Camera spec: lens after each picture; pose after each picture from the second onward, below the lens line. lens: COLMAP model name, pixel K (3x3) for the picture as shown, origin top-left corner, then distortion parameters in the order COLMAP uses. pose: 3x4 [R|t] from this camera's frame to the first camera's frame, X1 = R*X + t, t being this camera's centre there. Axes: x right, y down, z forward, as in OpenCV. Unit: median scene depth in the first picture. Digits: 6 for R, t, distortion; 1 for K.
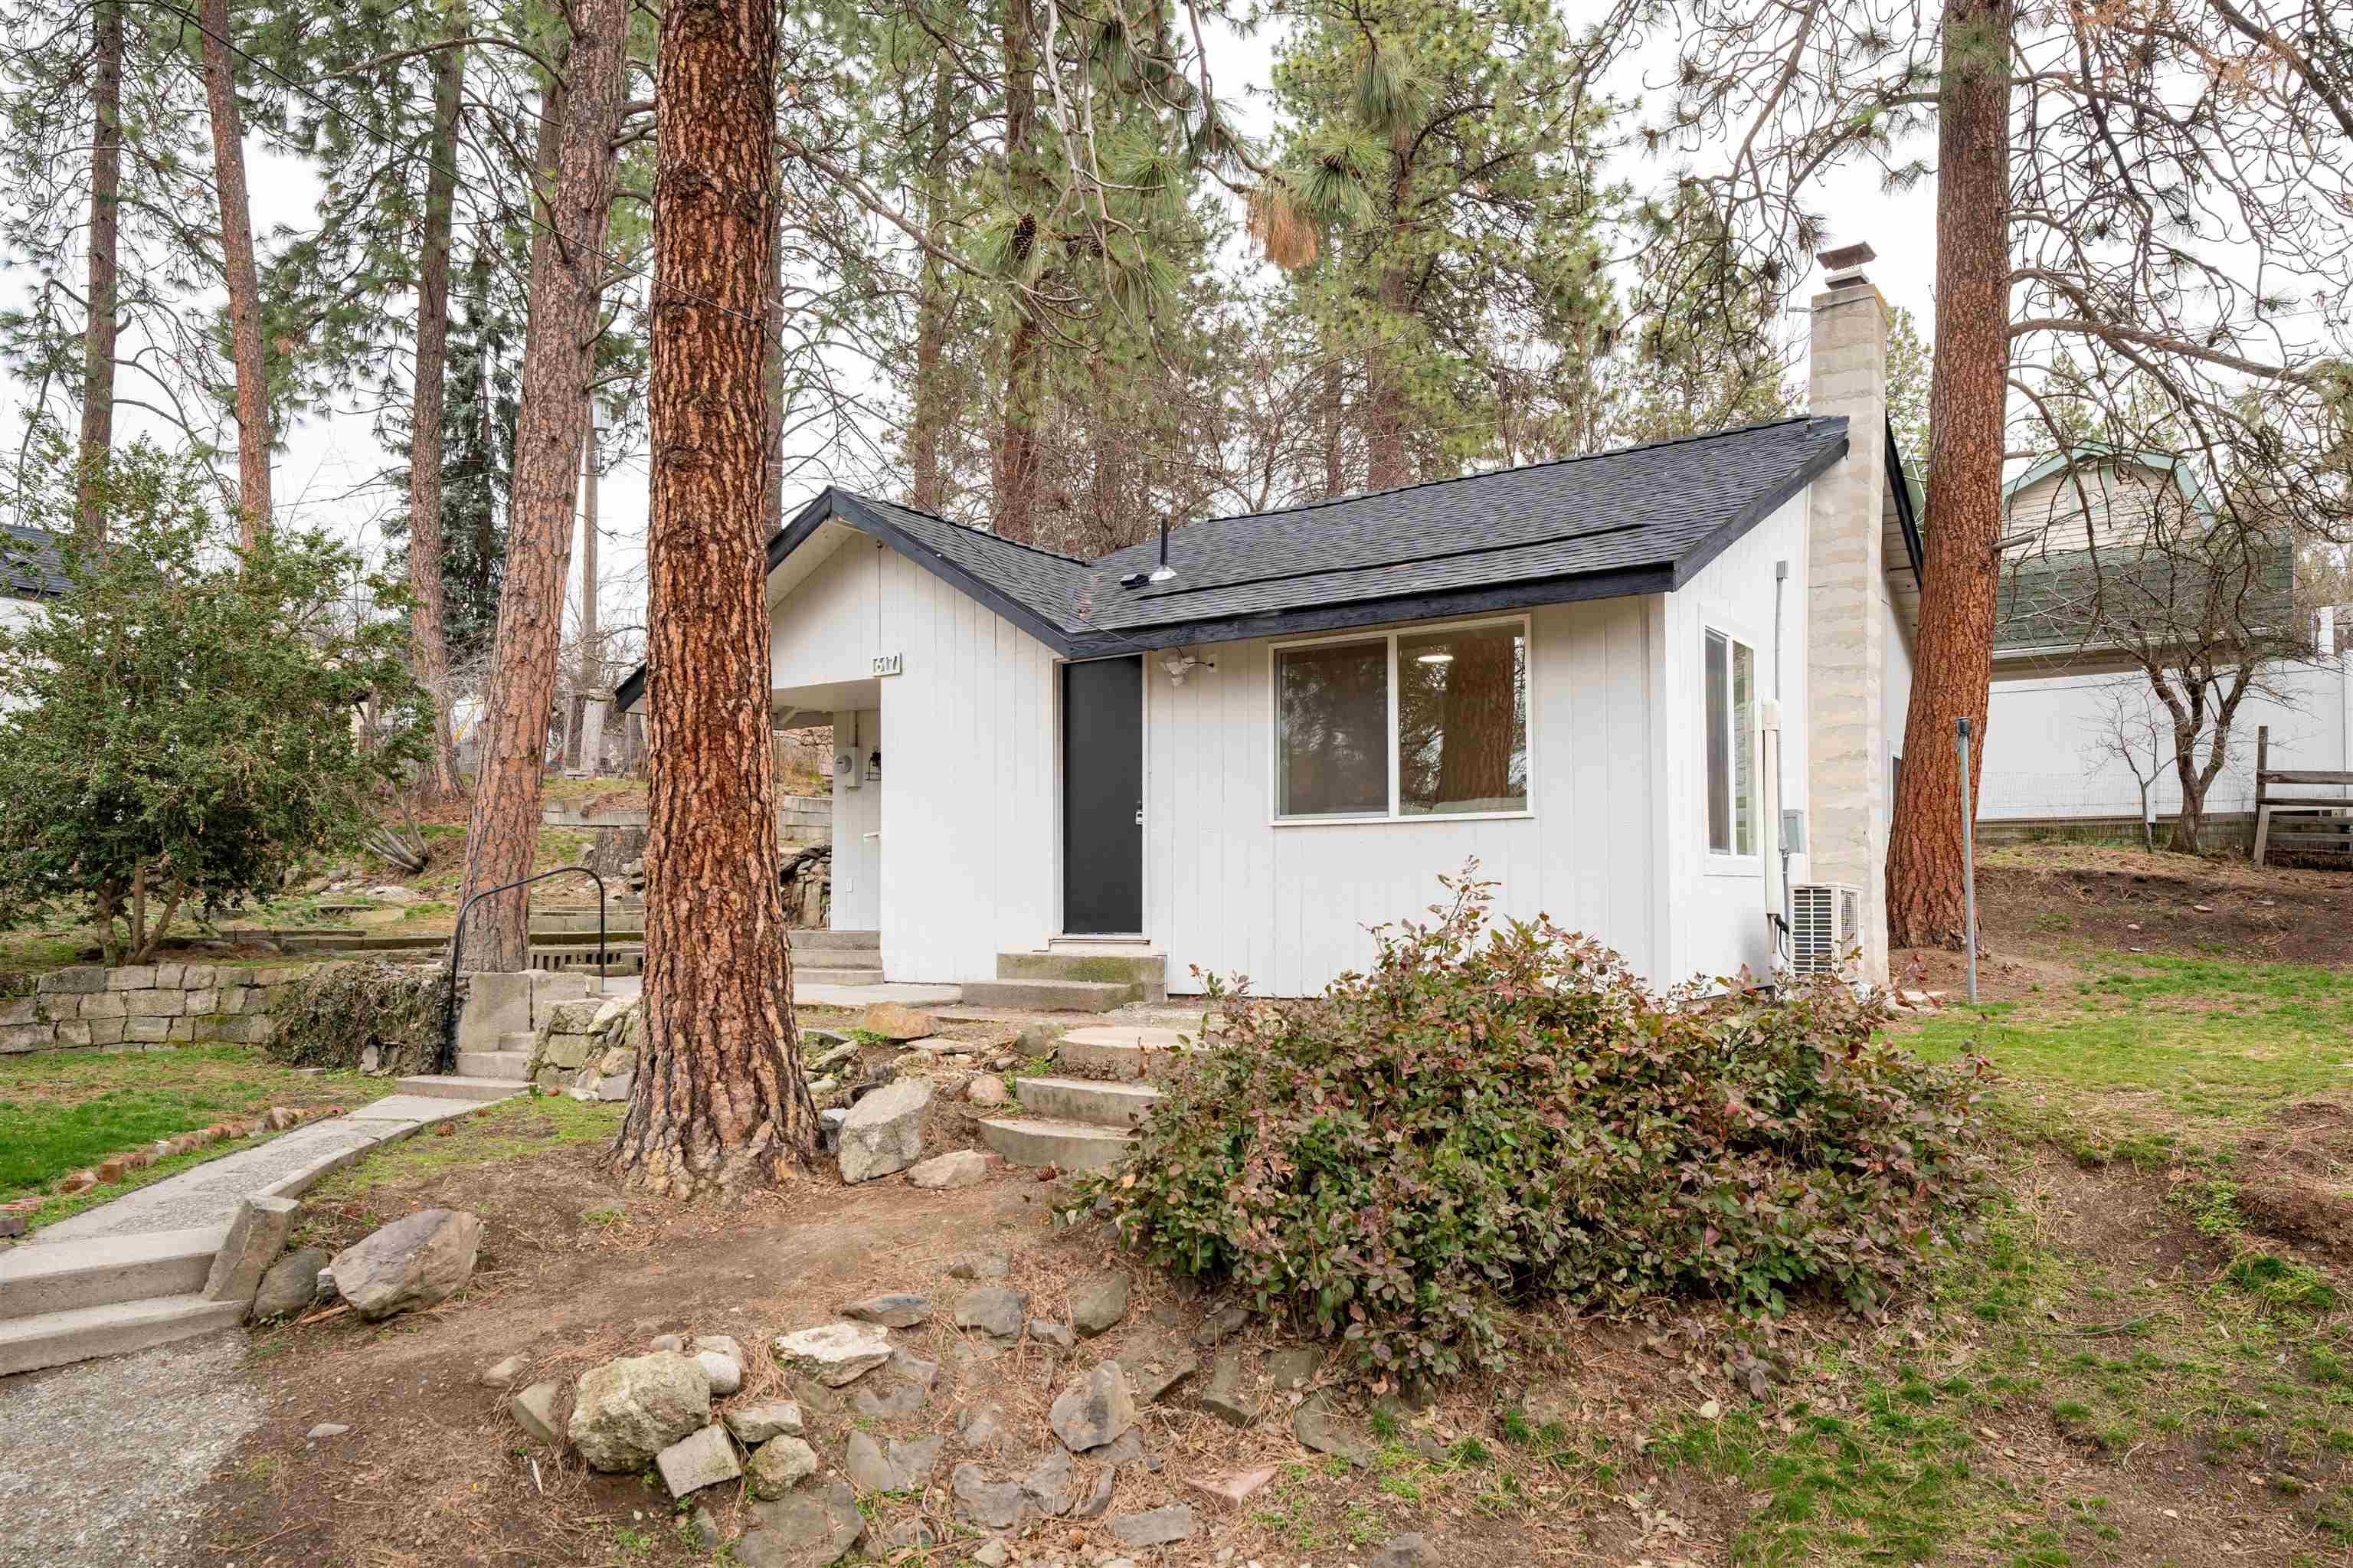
lens RADIAL K [[1566.7, 0, 1224.3], [0, 1566.7, 827.0], [0, 0, 1]] dist [0.029673, -0.005999]
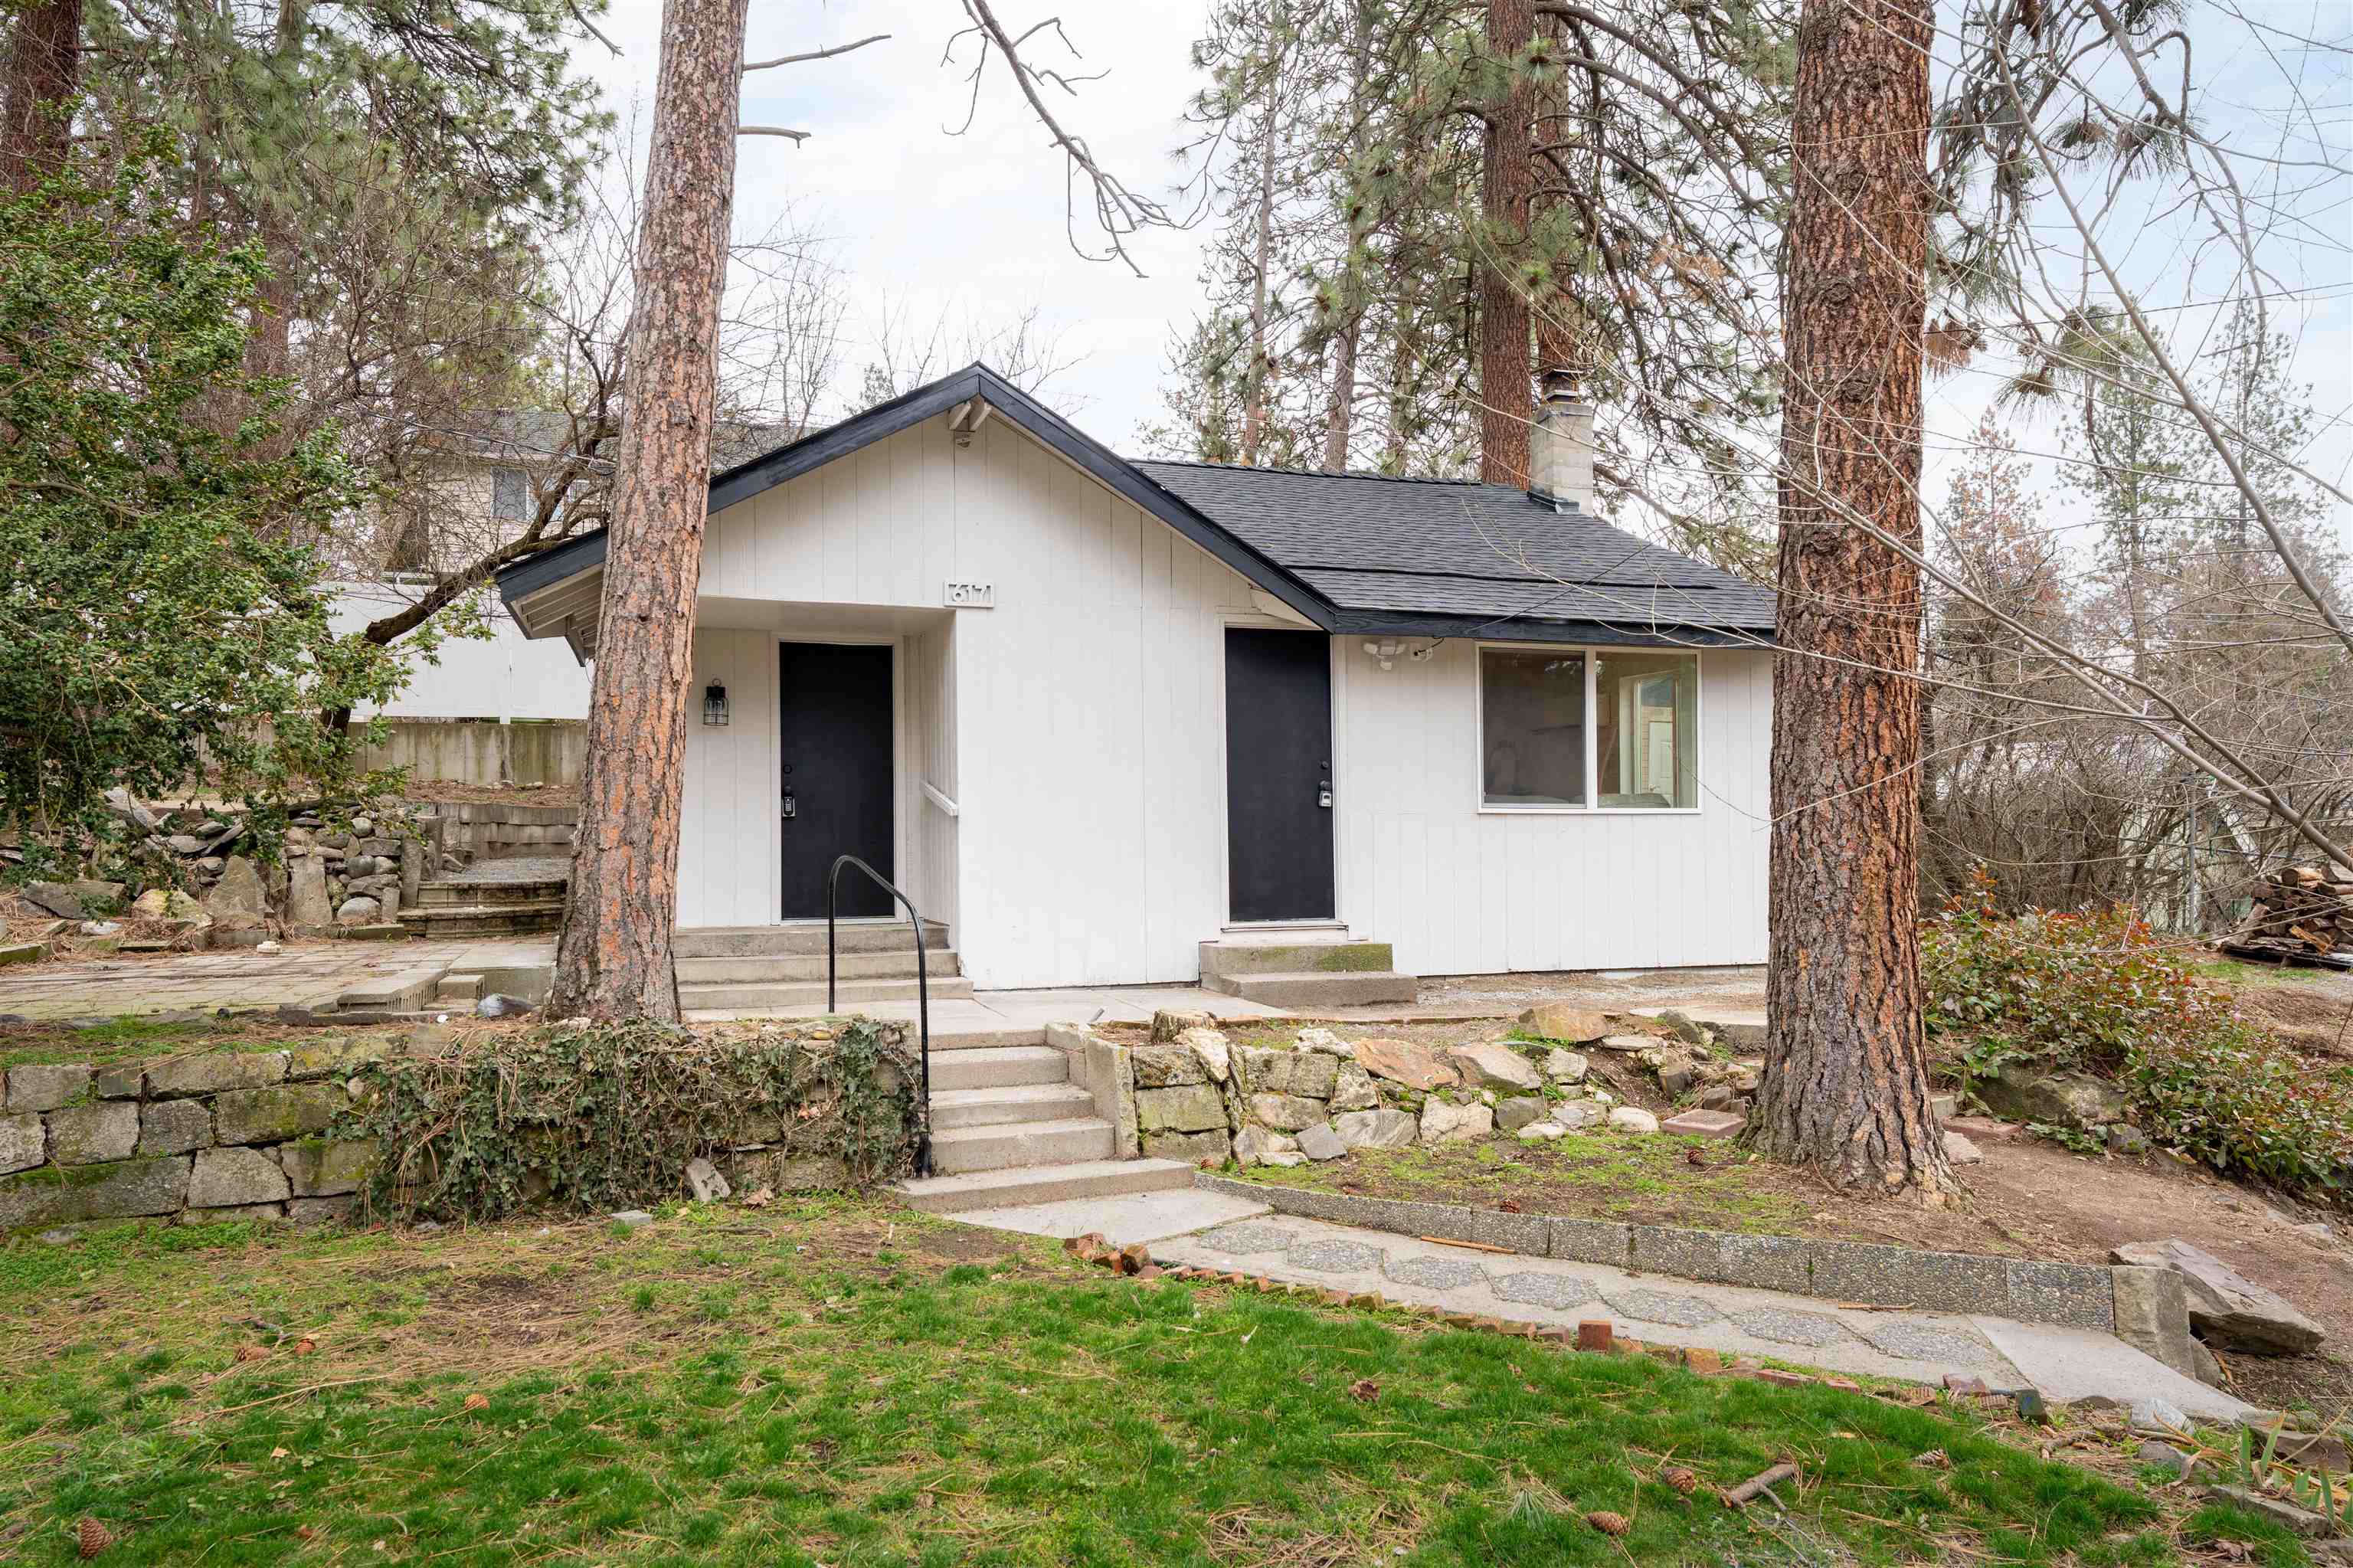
lens RADIAL K [[1566.7, 0, 1194.6], [0, 1566.7, 773.4], [0, 0, 1]] dist [0.029673, -0.005999]
pose [[0.605071, 0.031782, 0.795537, -0.909642], [-0.035737, 0.999280, -0.012740, -0.006966], [-0.795369, -0.020722, 0.605771, 0.492458]]
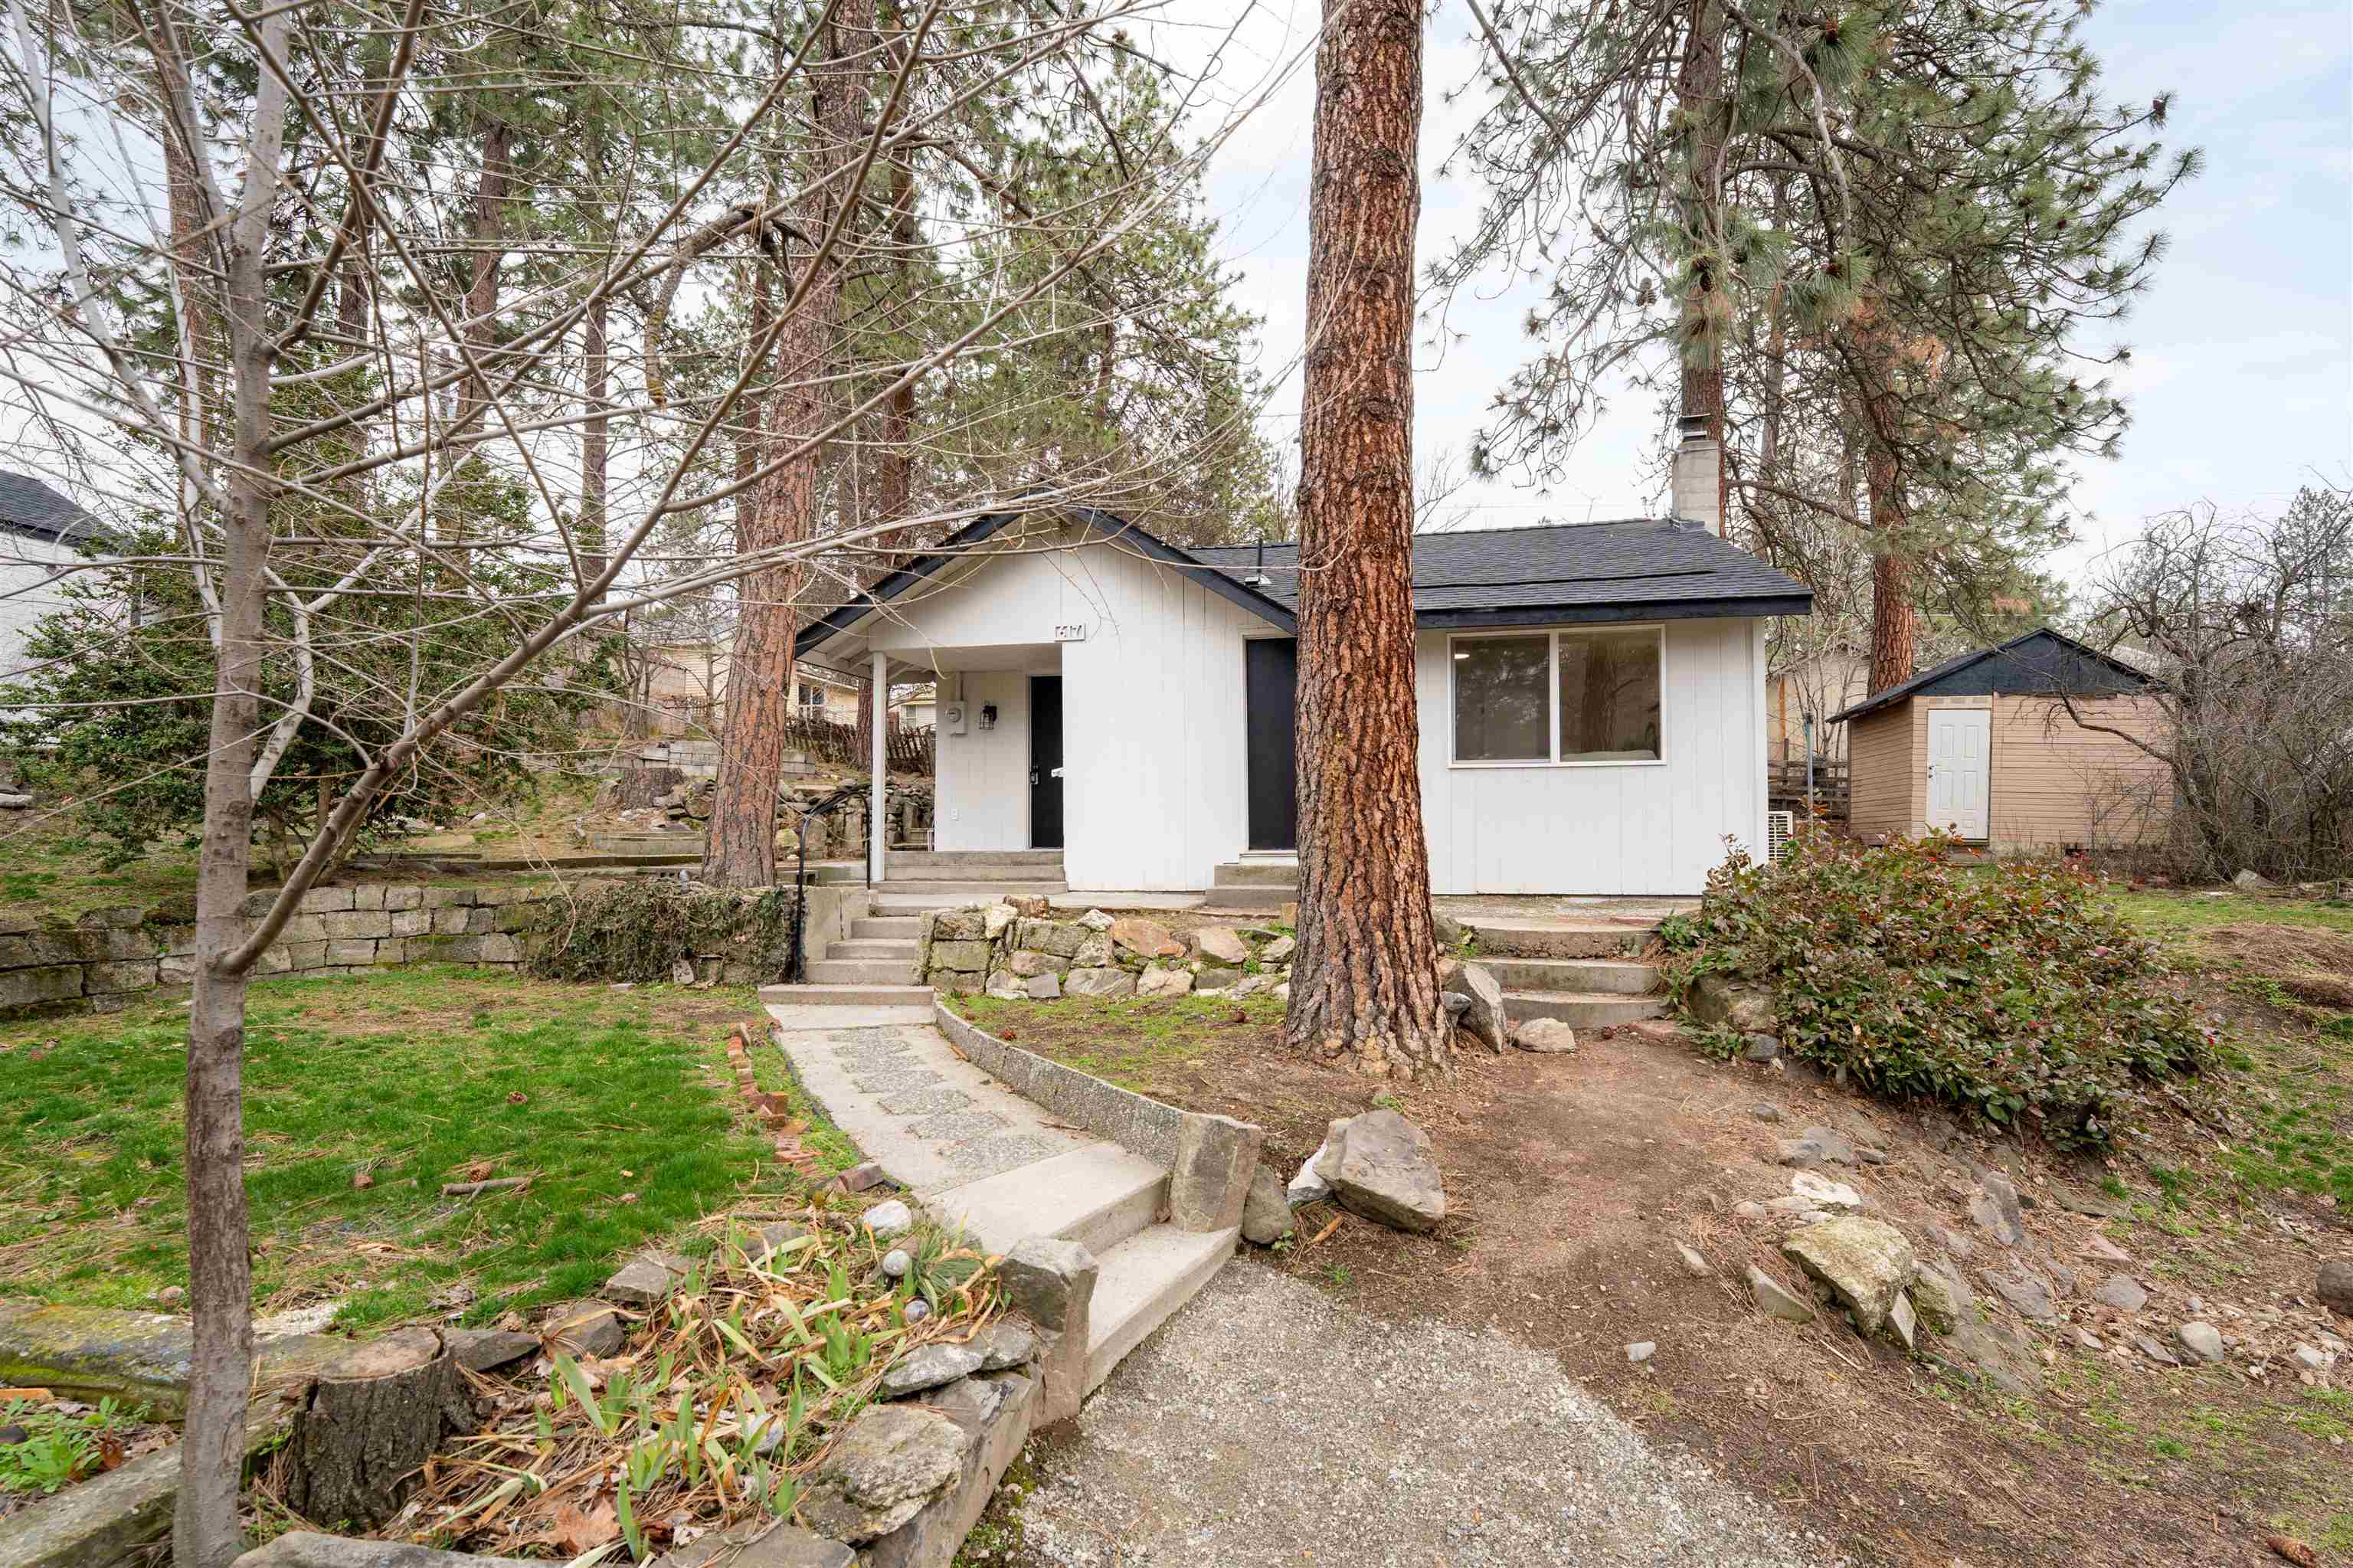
lens RADIAL K [[1022.7, 0, 1257.0], [0, 1022.7, 808.5], [0, 0, 1]] dist [-0.022427, 0.000287]
pose [[0.920640, 0.009525, 0.390297, -0.454715], [-0.016556, 0.999756, 0.014654, 0.023296], [-0.390062, -0.019953, 0.920573, 0.241786]]
